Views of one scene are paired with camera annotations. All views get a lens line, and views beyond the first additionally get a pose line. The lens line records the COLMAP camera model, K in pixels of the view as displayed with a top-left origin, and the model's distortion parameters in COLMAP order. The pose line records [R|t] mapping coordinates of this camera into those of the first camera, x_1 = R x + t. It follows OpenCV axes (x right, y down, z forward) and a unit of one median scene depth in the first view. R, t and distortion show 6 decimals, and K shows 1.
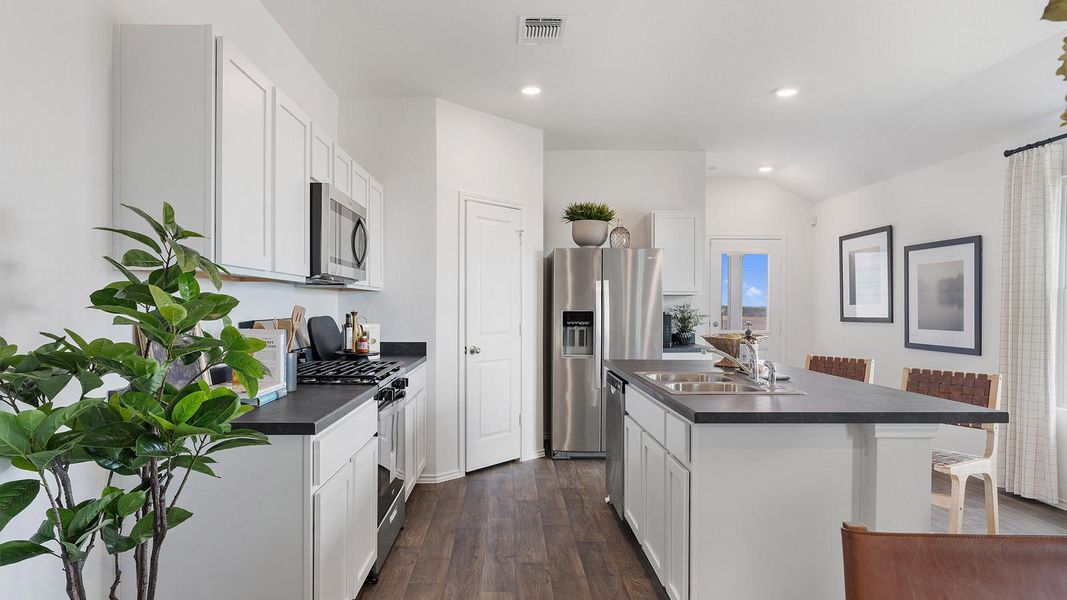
lens RADIAL K [[640.6, 0, 515.0], [0, 640.6, 315.4], [0, 0, 1]] dist [0.000932, 0.002304]
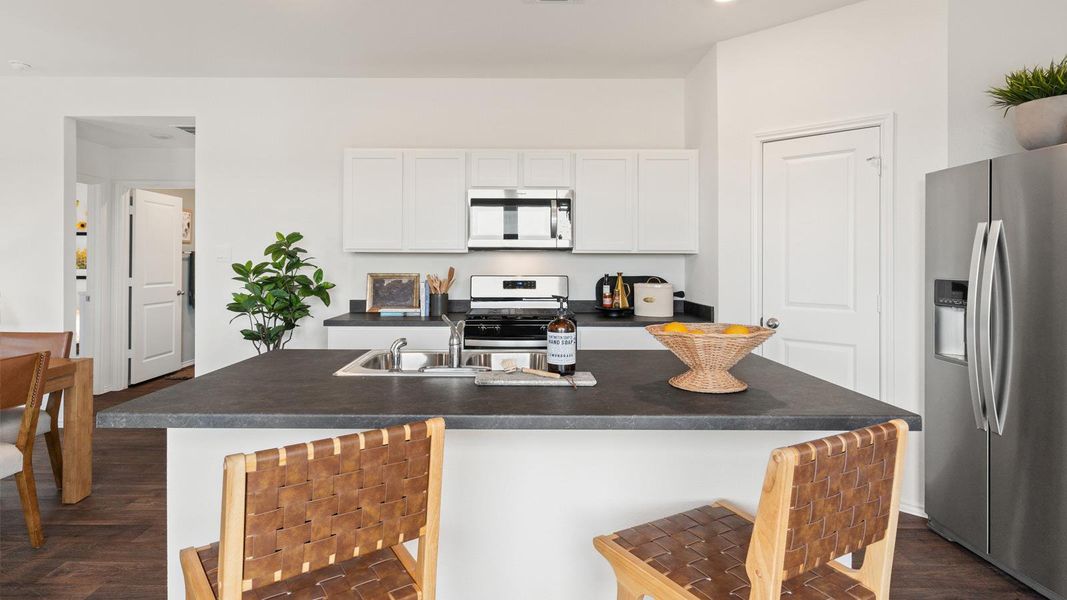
lens RADIAL K [[550.3, 0, 510.6], [0, 550.3, 263.5], [0, 0, 1]] dist [0.001403, 0.000194]
pose [[-0.008964, -0.001792, -0.999958, 0.589772], [-0.017135, 0.999852, -0.001638, -0.013355], [0.999813, 0.017120, -0.008993, 0.622997]]
